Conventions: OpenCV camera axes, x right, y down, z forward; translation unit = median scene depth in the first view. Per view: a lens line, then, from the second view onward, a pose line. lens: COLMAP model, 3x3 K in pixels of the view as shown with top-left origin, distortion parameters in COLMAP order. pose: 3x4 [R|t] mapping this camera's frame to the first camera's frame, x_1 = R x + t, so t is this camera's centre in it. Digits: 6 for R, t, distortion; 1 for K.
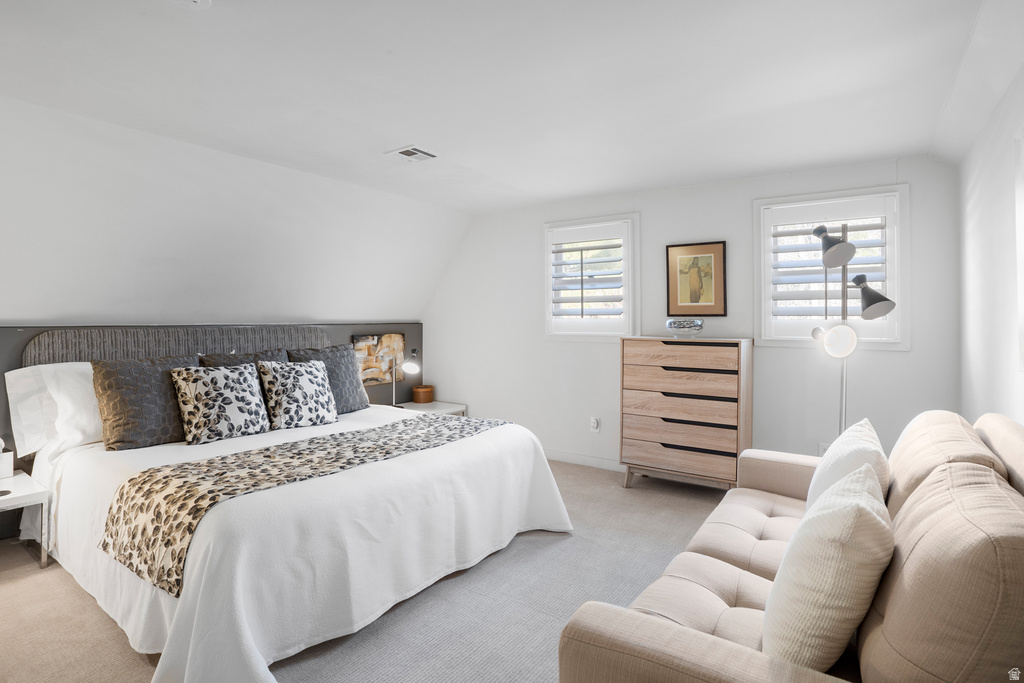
lens RADIAL K [[527.1, 0, 517.7], [0, 527.1, 317.0], [0, 0, 1]] dist [-0.072289, 0.040580]
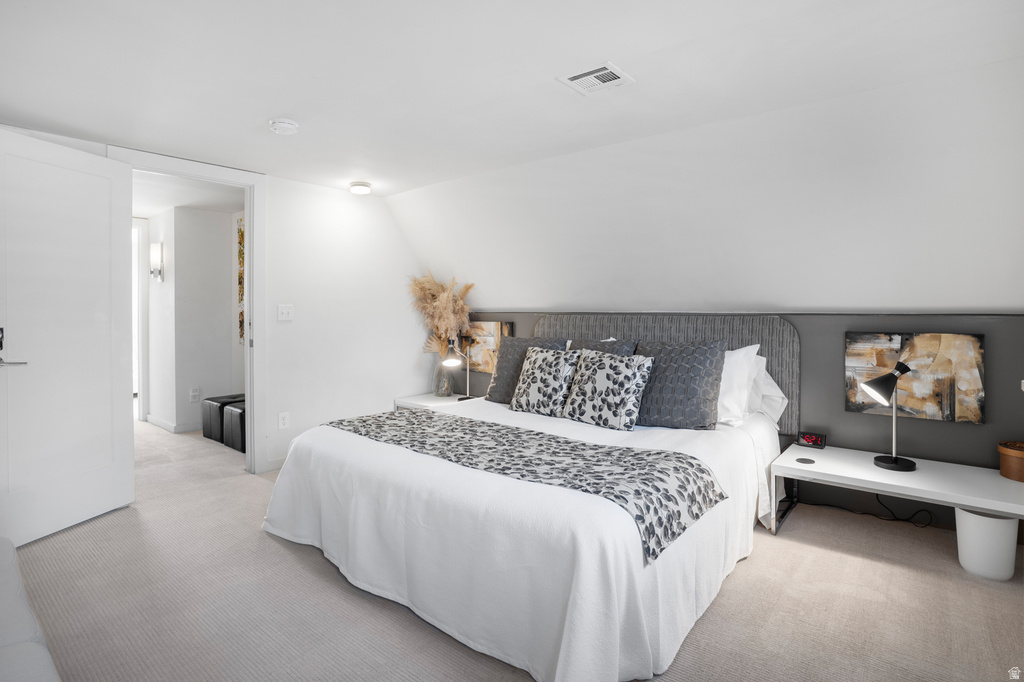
lens RADIAL K [[527.1, 0, 517.7], [0, 527.1, 316.5], [0, 0, 1]] dist [-0.072289, 0.040580]
pose [[-0.080609, 0.014518, -0.996640, 0.371865], [0.005698, 0.999884, 0.014104, 0.005202], [0.996730, -0.004542, -0.080683, 0.675821]]
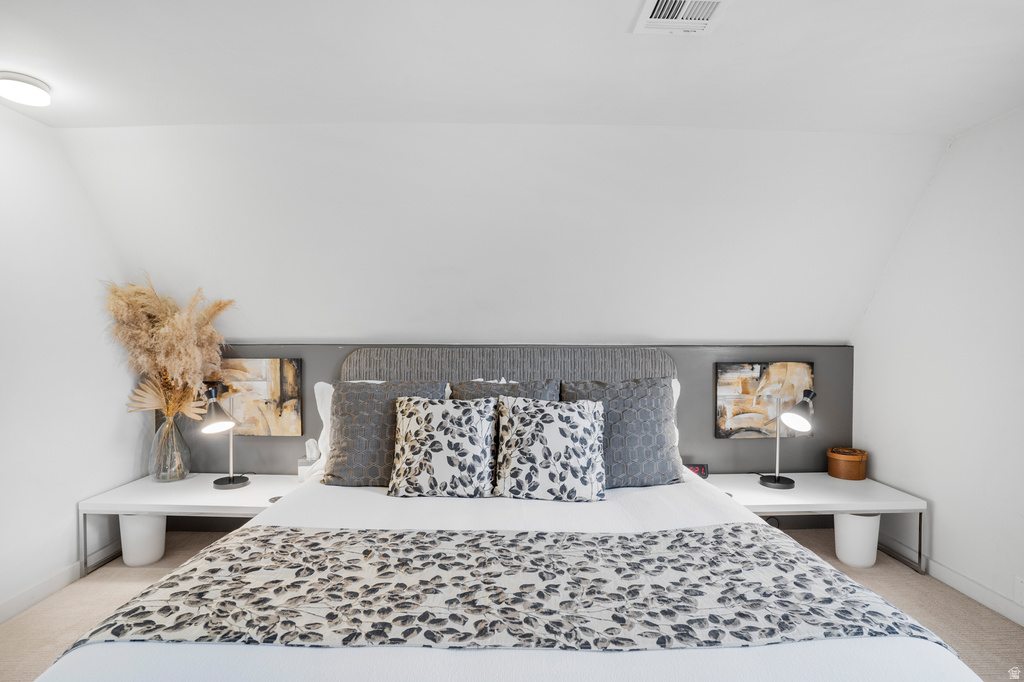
lens RADIAL K [[511.2, 0, 512.0], [0, 511.2, 341.0], [0, 0, 1]] dist [-0.081313, 0.036705]
pose [[0.582475, 0.006216, -0.812825, 0.065909], [0.000705, 0.999967, 0.008152, 0.001638], [0.812848, -0.005321, 0.582451, 0.421082]]
